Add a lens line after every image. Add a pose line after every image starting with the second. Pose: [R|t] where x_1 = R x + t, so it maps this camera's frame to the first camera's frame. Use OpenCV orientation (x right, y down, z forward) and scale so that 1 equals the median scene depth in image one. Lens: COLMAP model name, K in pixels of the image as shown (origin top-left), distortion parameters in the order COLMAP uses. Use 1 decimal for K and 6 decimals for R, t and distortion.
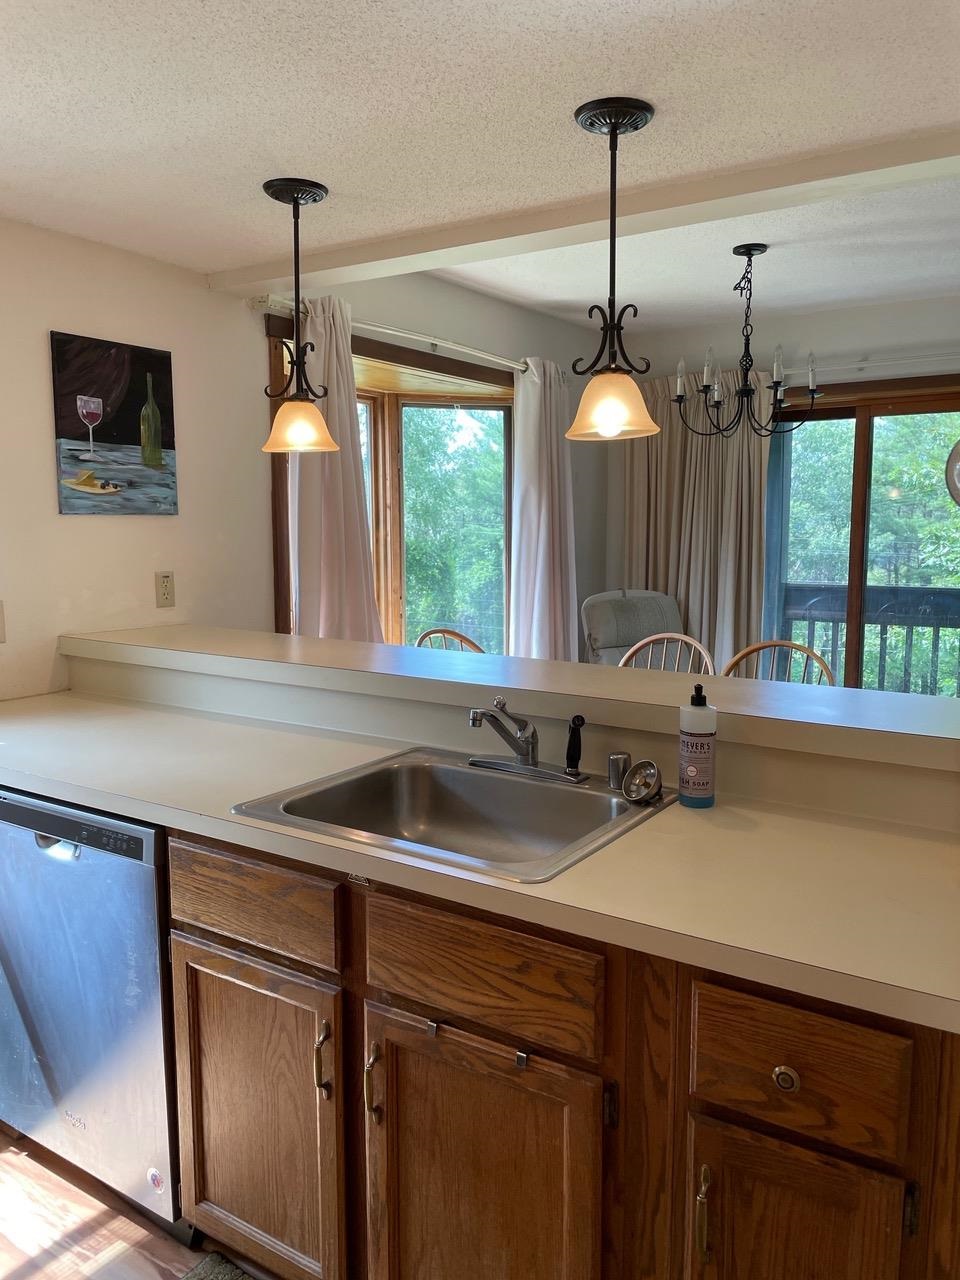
lens RADIAL K [[976.9, 0, 480.0], [0, 976.9, 640.0], [0, 0, 1]] dist [0.059272, -0.100566]
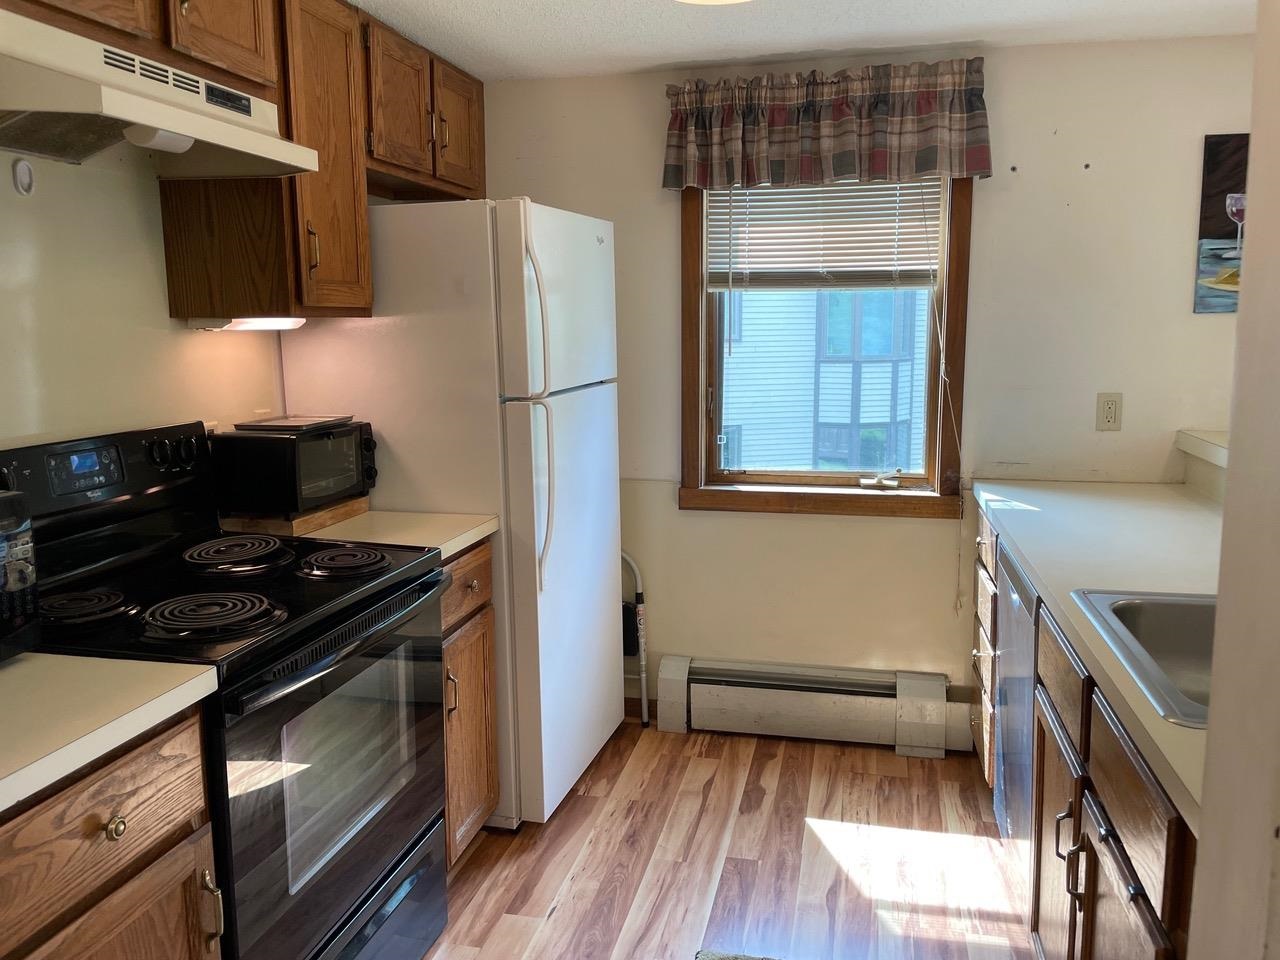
lens RADIAL K [[976.9, 0, 640.0], [0, 976.9, 480.0], [0, 0, 1]] dist [0.059272, -0.100566]
pose [[0.339182, 0.148313, -0.928956, 0.363613], [-0.106675, 0.987188, 0.118660, -0.015688], [0.934653, 0.058849, 0.350657, 0.105933]]
